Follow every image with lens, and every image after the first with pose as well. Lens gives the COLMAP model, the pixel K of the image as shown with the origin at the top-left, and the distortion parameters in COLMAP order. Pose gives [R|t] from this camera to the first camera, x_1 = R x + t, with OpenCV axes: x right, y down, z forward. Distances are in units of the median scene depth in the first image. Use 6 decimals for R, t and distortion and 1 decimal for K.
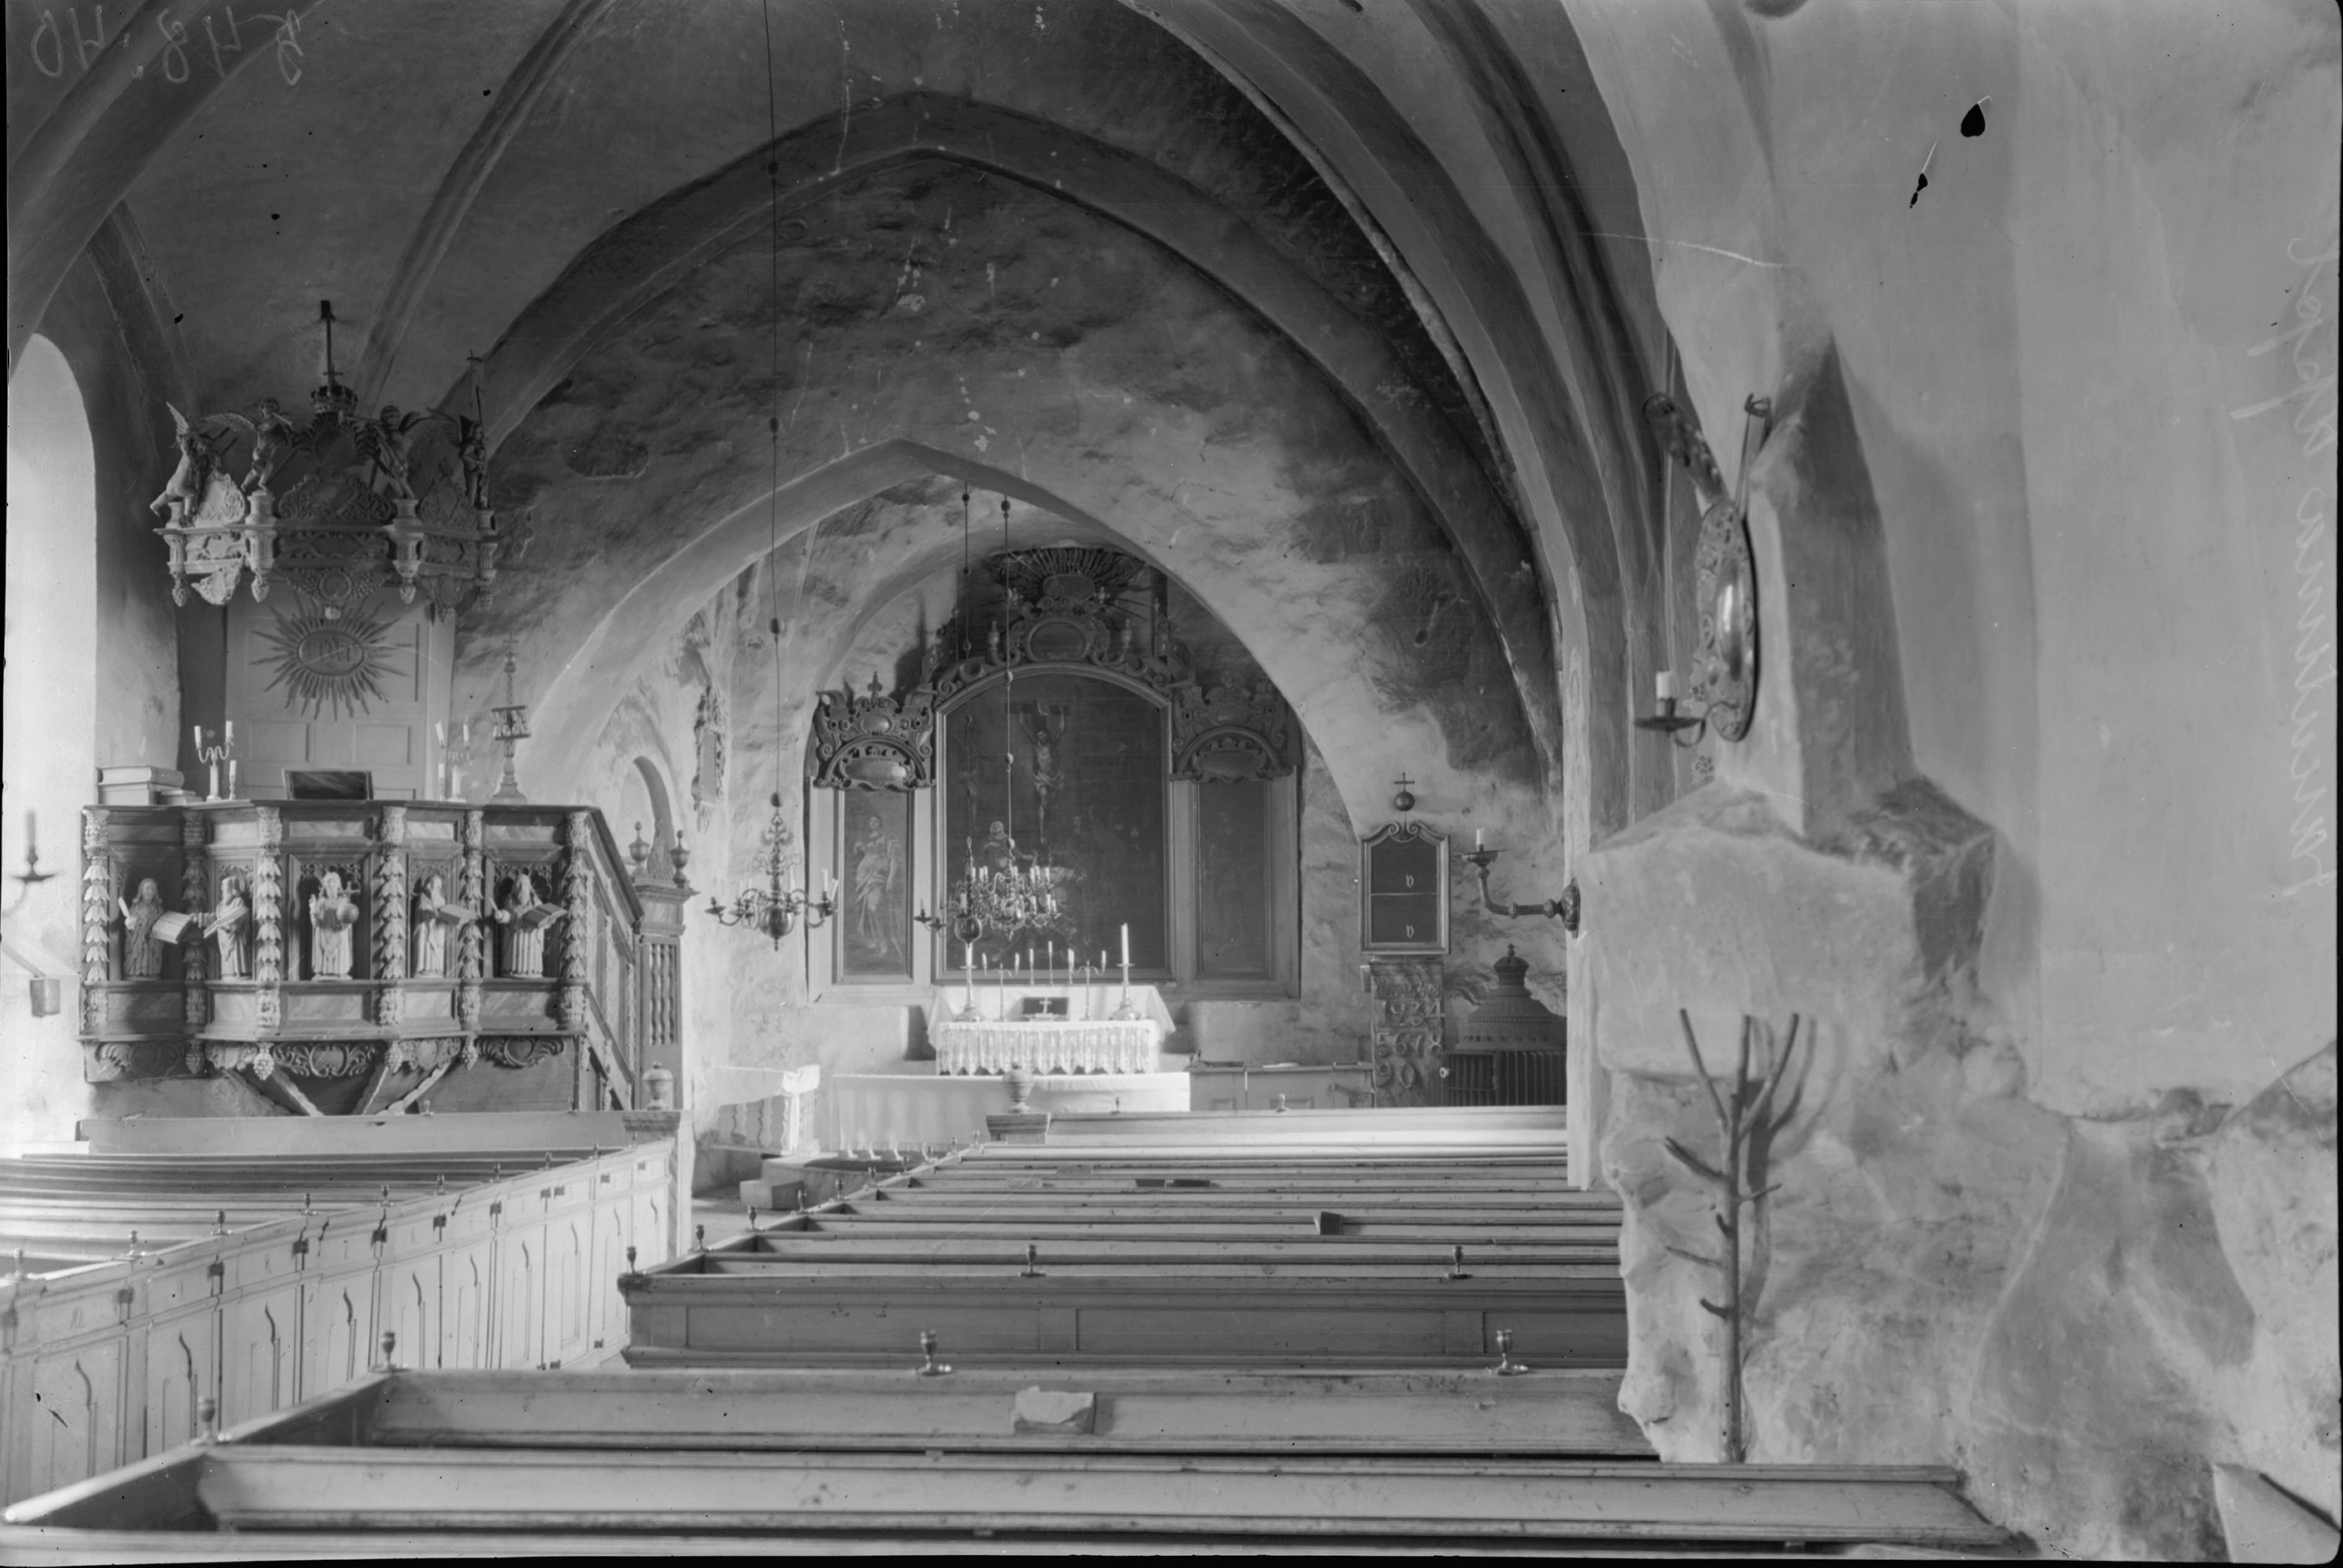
lens RADIAL K [[3305.8, 0, 1171.5], [0, 3305.8, 784.0], [0, 0, 1]] dist [0.357603, -1.369486]
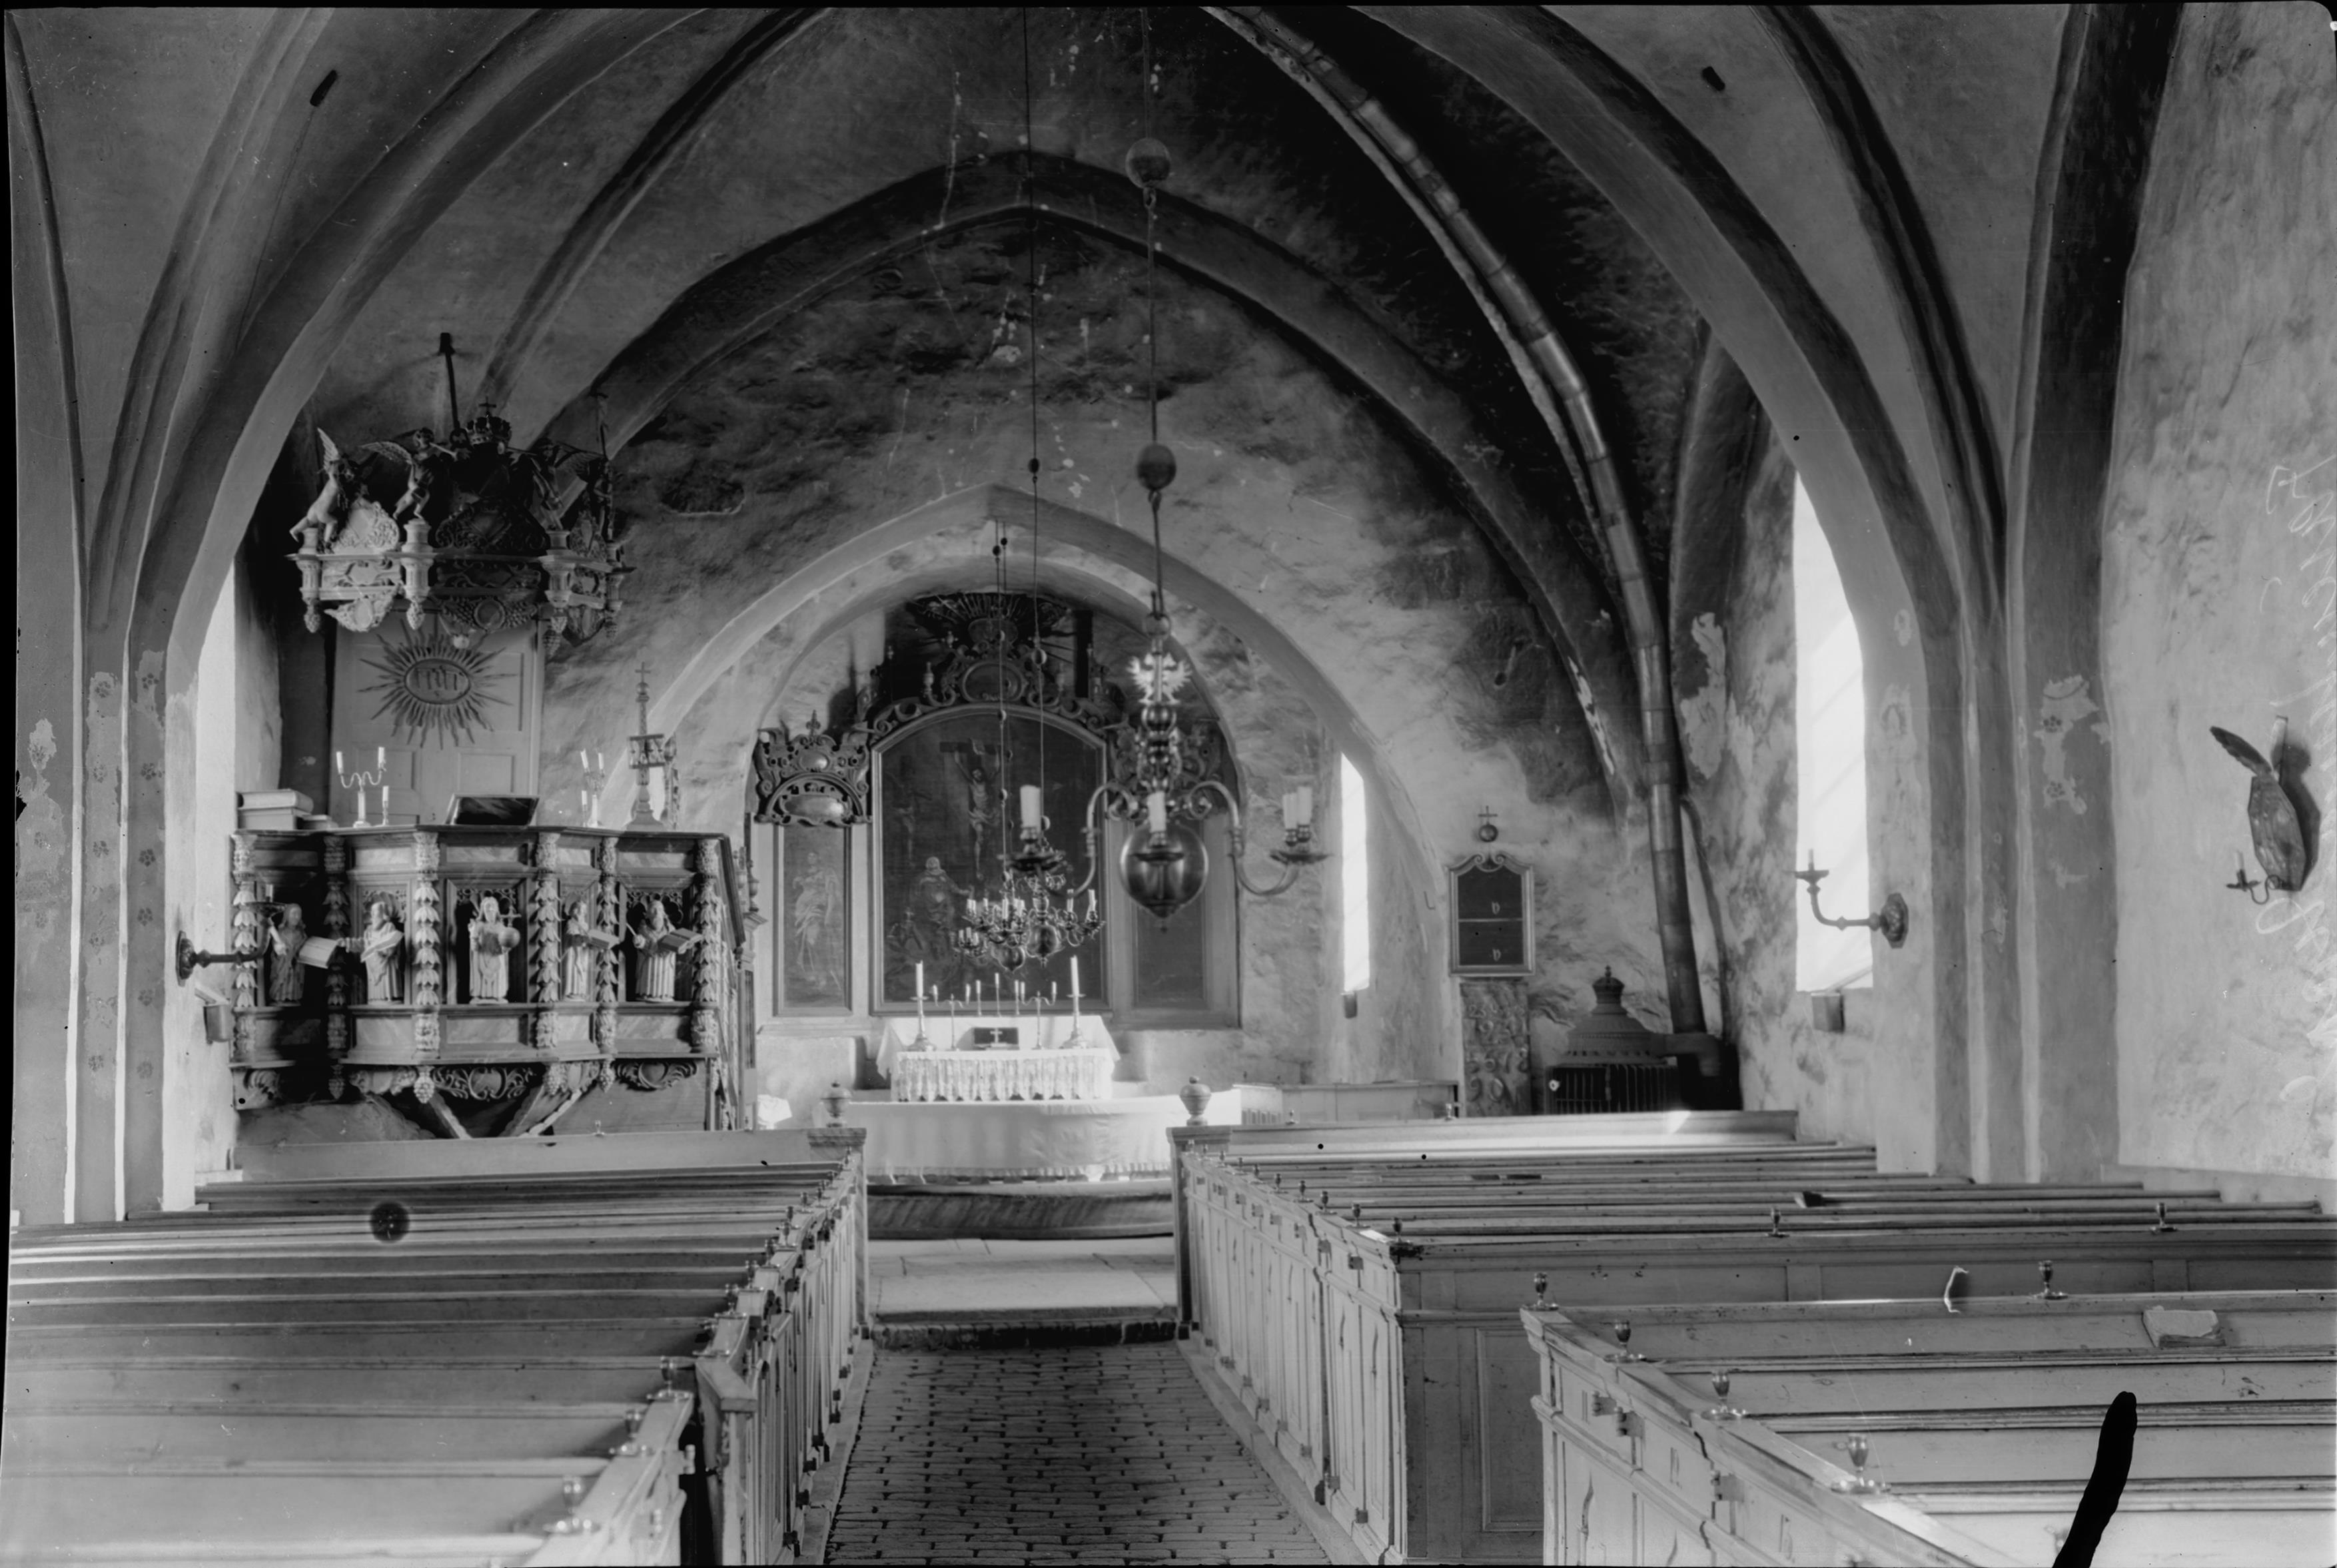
lens RADIAL K [[3297.4, 0, 1168.5], [0, 3297.4, 784.0], [0, 0, 1]] dist [0.357603, -1.369486]
pose [[0.979661, 0.008068, 0.200499, -0.239543], [-0.004328, 0.999809, -0.019083, 0.010041], [-0.200615, 0.017827, 0.979508, -0.025070]]
